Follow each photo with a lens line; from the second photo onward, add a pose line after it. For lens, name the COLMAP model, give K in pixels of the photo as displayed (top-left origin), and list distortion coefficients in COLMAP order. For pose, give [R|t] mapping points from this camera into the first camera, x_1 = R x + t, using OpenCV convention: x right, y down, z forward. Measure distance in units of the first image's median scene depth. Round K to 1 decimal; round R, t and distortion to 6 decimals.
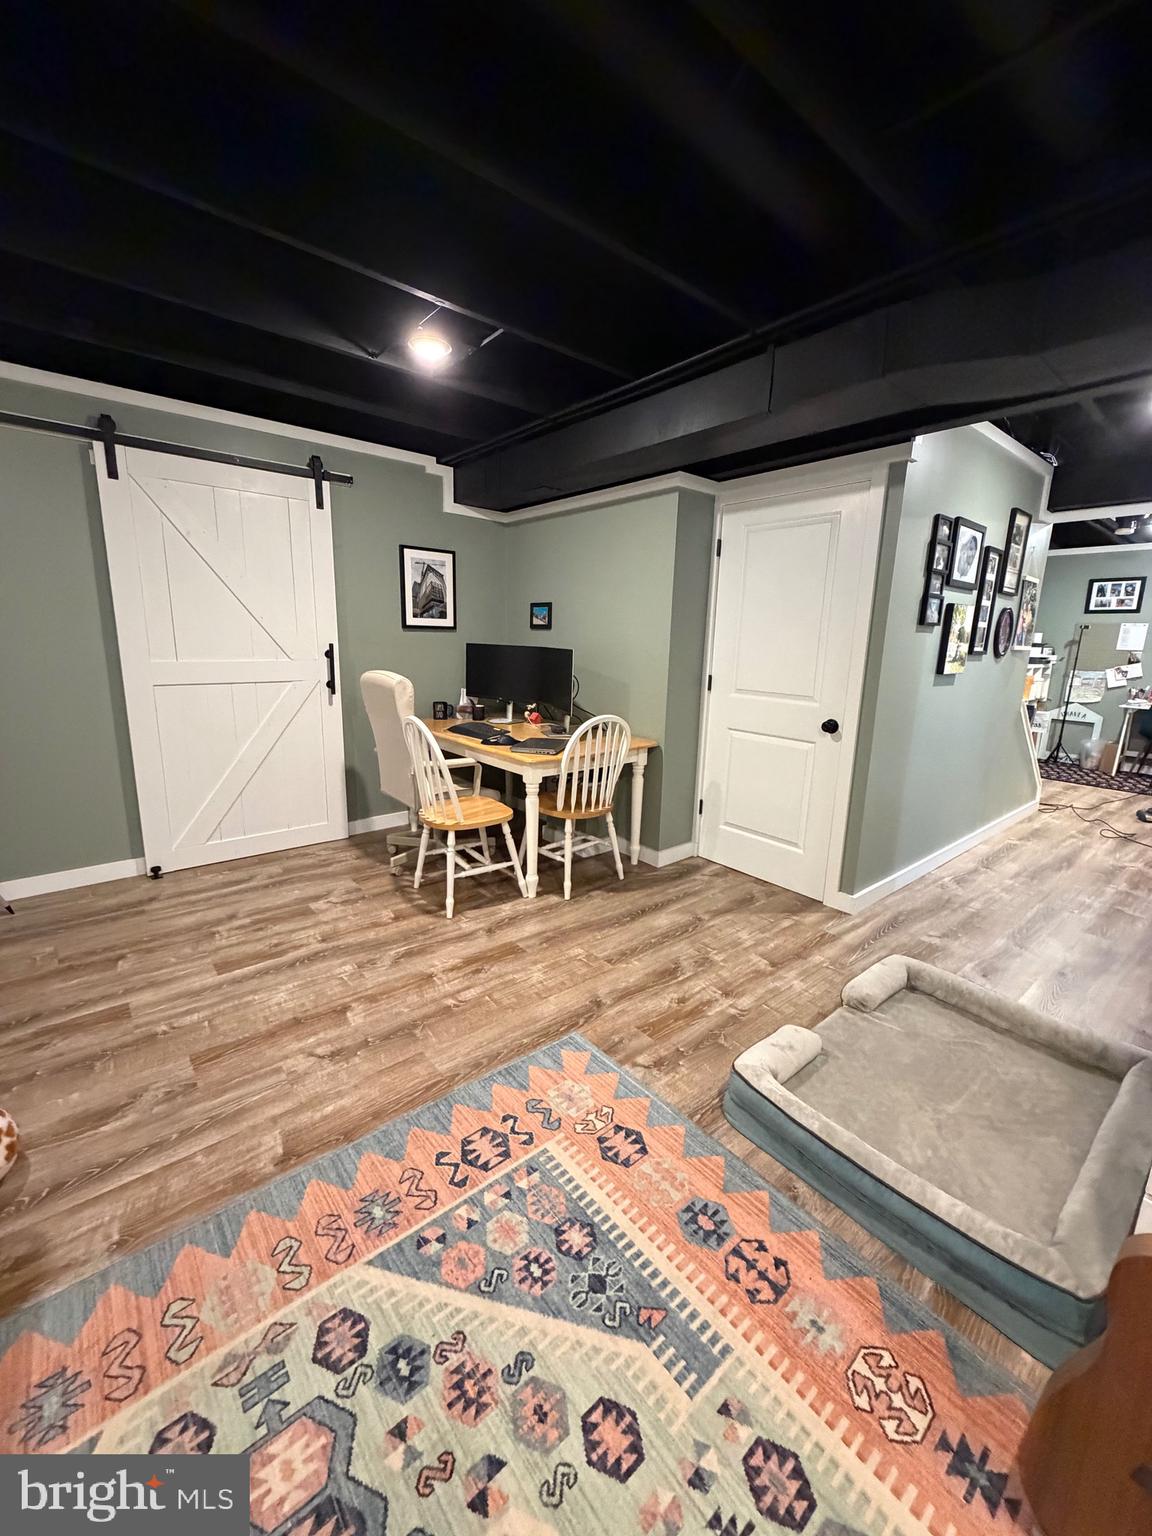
lens RADIAL K [[610.1, 0, 576.5], [0, 610.1, 762.6], [0, 0, 1]] dist [-0.000747, -0.000089]
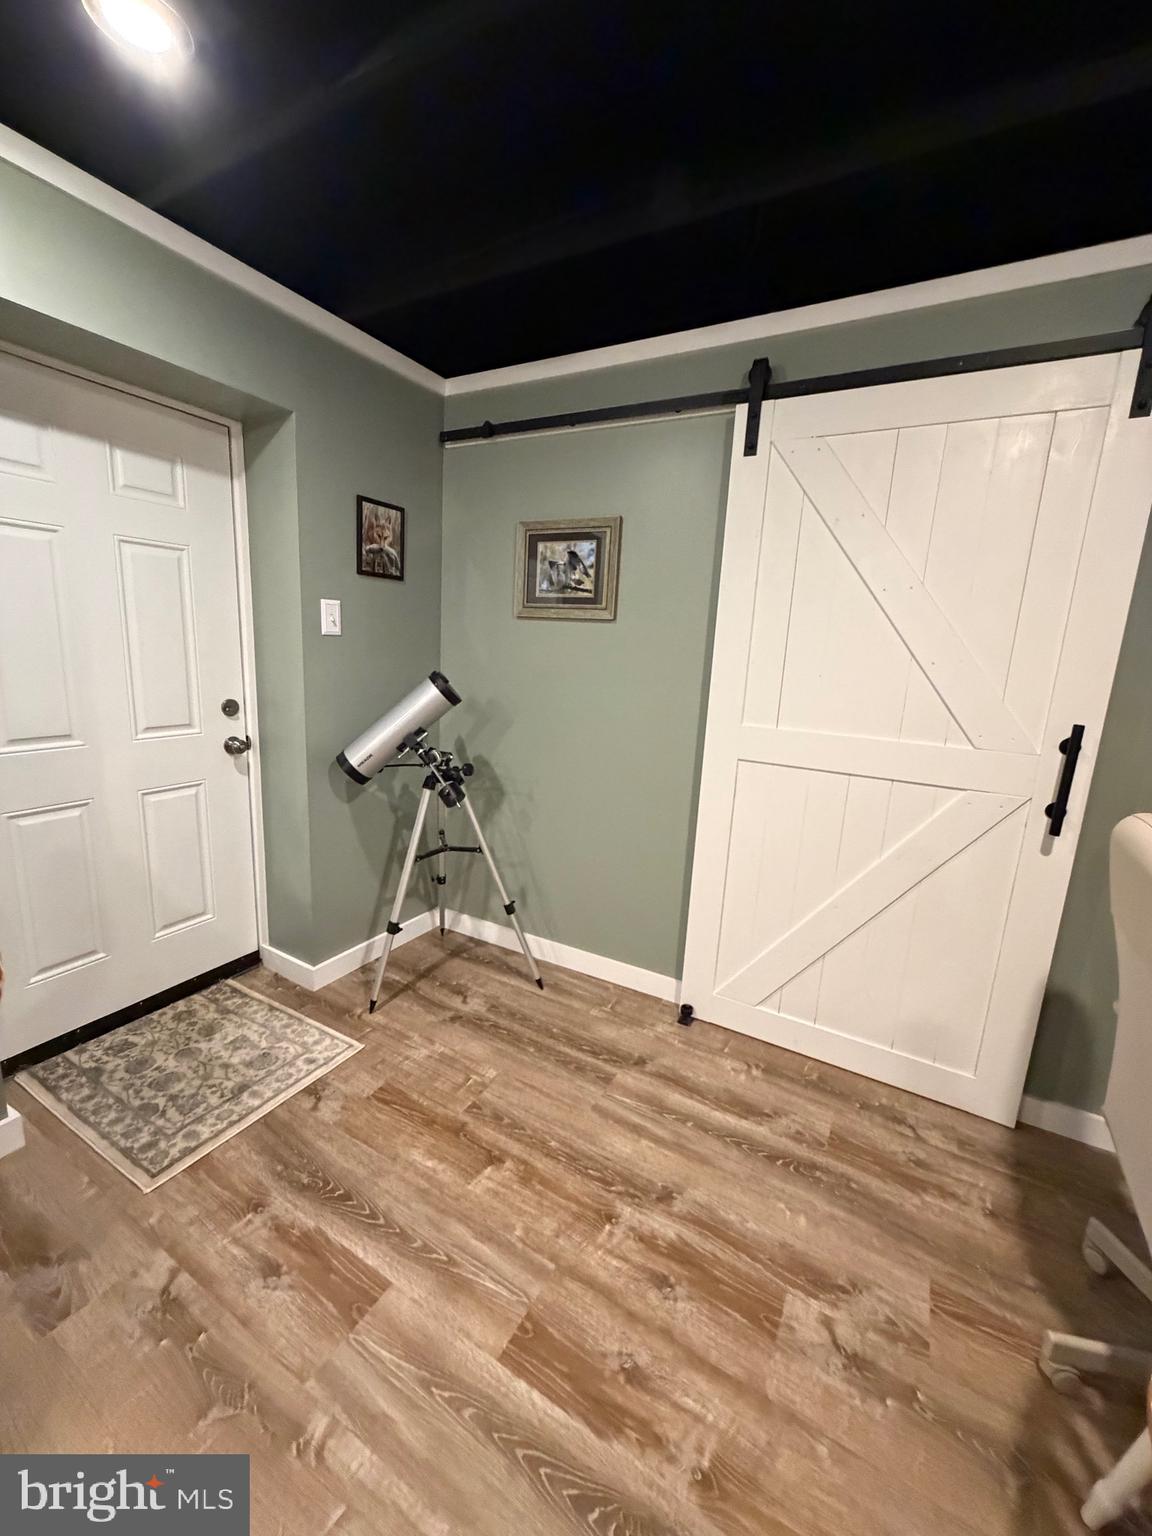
lens RADIAL K [[610.1, 0, 576.5], [0, 610.1, 762.6], [0, 0, 1]] dist [-0.000747, -0.000089]
pose [[0.355253, 0.174430, -0.918351, -0.143196], [-0.232111, 0.968127, 0.094096, -0.148224], [0.905494, 0.179732, 0.384418, 0.594874]]
